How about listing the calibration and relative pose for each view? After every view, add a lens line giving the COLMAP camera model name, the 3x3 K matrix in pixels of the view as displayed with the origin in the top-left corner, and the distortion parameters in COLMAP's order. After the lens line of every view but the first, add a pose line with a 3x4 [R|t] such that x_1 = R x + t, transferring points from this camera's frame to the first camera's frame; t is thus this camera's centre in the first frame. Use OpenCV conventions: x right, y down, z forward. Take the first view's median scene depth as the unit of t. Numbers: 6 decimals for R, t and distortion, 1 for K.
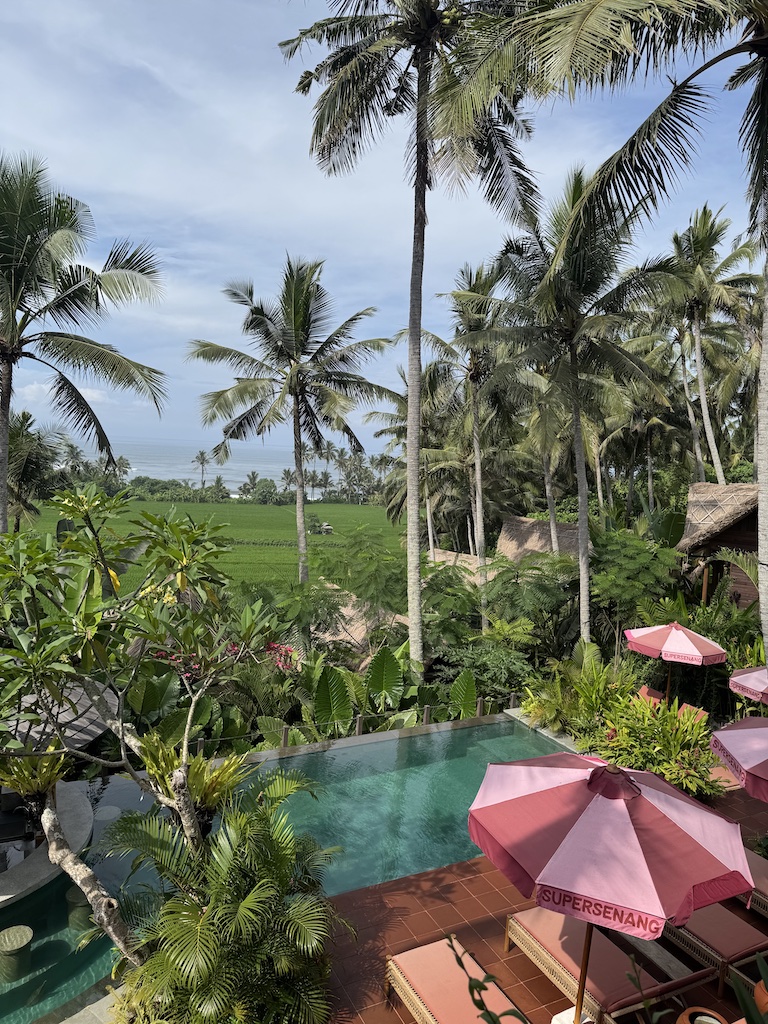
lens RADIAL K [[714.8, 0, 385.5], [0, 714.8, 508.4], [0, 0, 1]] dist [-0.000476, -0.000091]
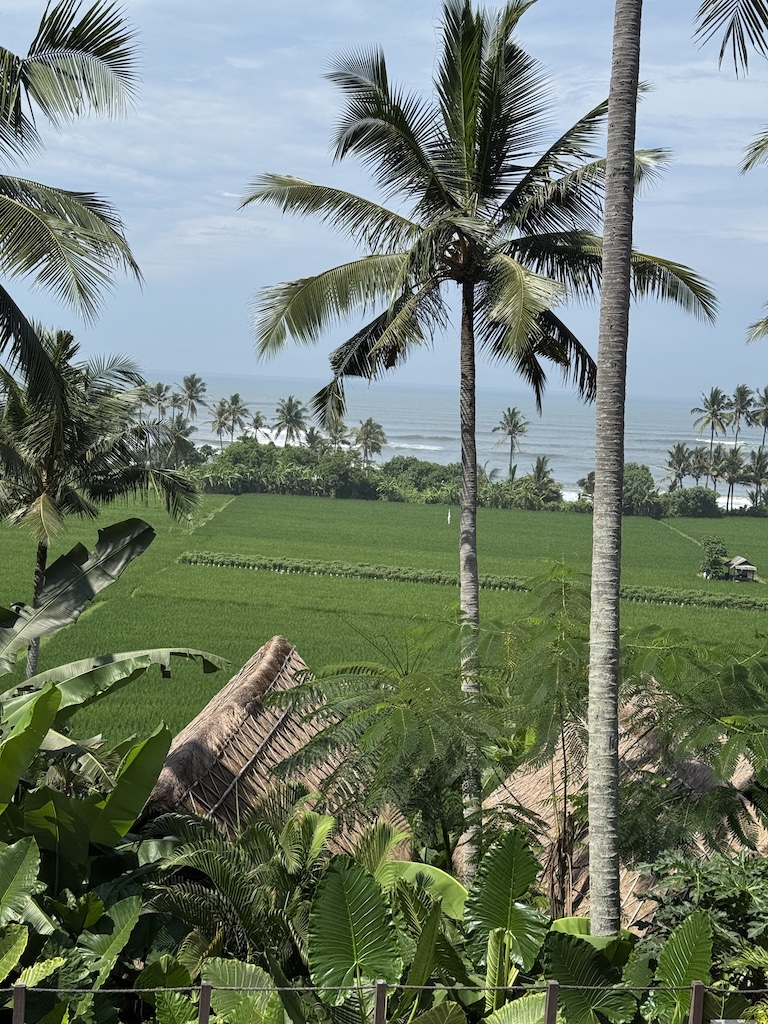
lens RADIAL K [[1420.2, 0, 384.0], [0, 1420.2, 513.0], [0, 0, 1]] dist [-0.016827, 0.000000]
pose [[0.926113, 0.024912, -0.376422, 0.177695], [-0.027878, 0.999608, -0.002432, -0.001306], [0.376214, 0.012746, 0.926445, 0.104202]]
